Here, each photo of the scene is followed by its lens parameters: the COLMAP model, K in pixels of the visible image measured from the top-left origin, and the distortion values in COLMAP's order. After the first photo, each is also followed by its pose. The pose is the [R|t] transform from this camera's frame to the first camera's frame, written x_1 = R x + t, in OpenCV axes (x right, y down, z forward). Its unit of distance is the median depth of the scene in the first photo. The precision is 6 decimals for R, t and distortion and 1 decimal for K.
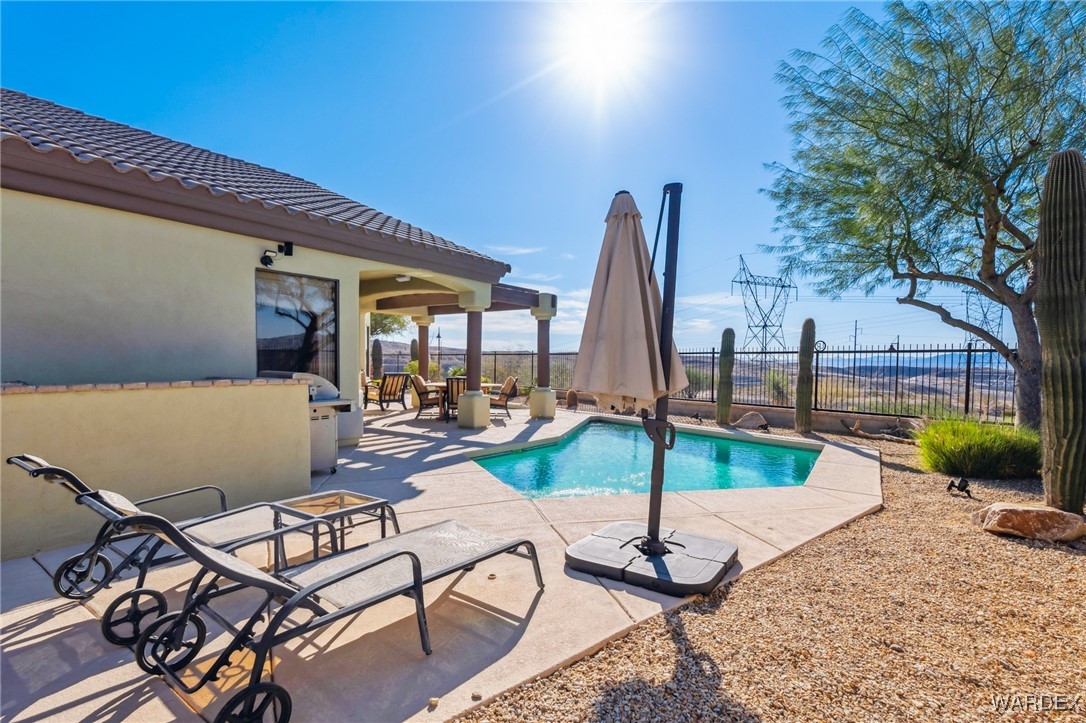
lens RADIAL K [[533.7, 0, 543.0], [0, 533.7, 361.5], [0, 0, 1]] dist [-0.000764, -0.000431]
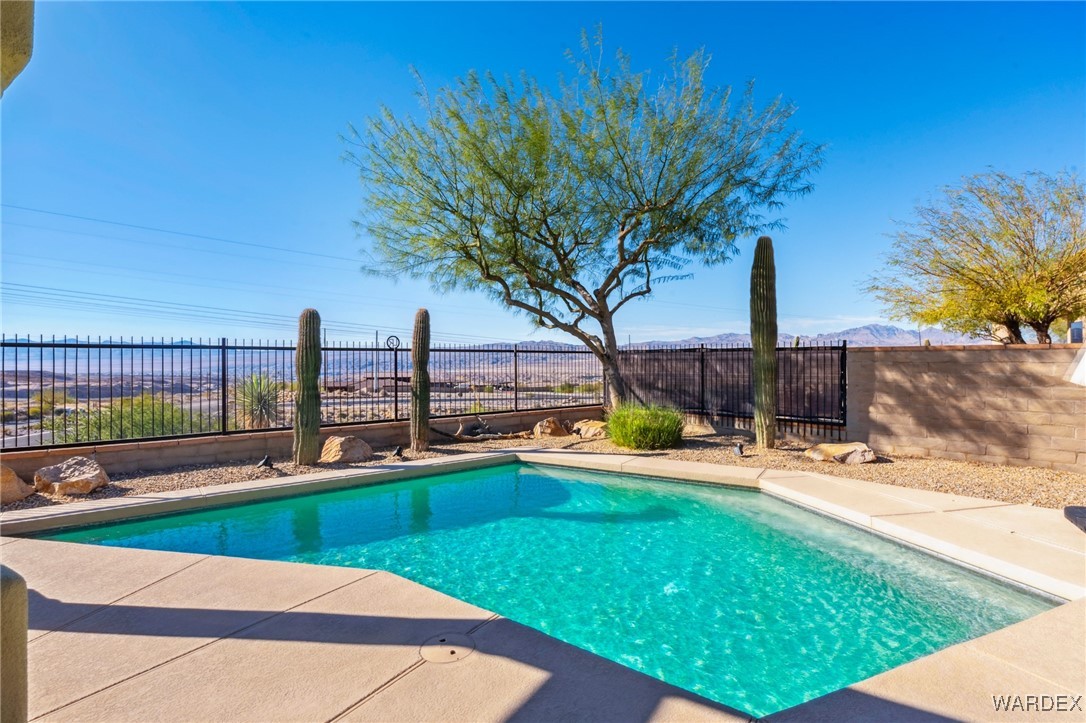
lens RADIAL K [[525.7, 0, 543.0], [0, 525.7, 361.5], [0, 0, 1]] dist [0.000944, 0.000308]
pose [[-0.043414, -0.009242, 0.999014, -0.278467], [0.001583, 0.999955, 0.009319, -0.006750], [-0.999056, 0.001986, -0.043397, 0.762416]]
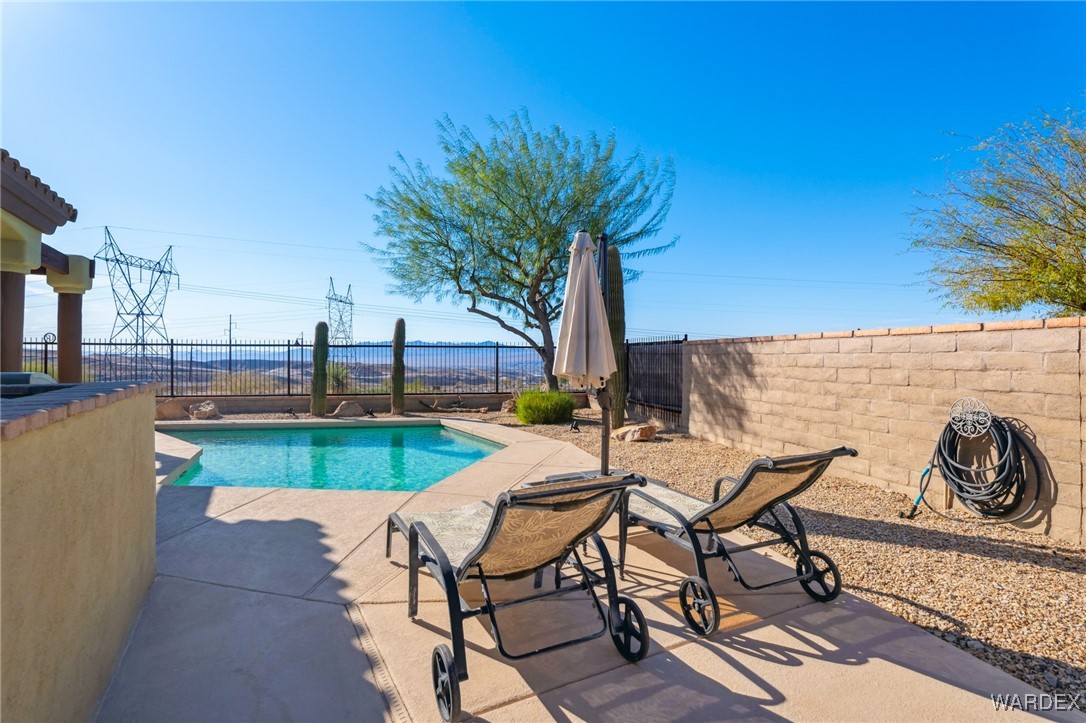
lens RADIAL K [[525.7, 0, 543.0], [0, 525.7, 361.5], [0, 0, 1]] dist [0.000944, 0.000308]
pose [[0.453575, -0.010835, 0.891152, -0.361576], [0.000103, 0.999927, 0.012105, 0.002267], [-0.891218, -0.005399, 0.453543, 0.165524]]
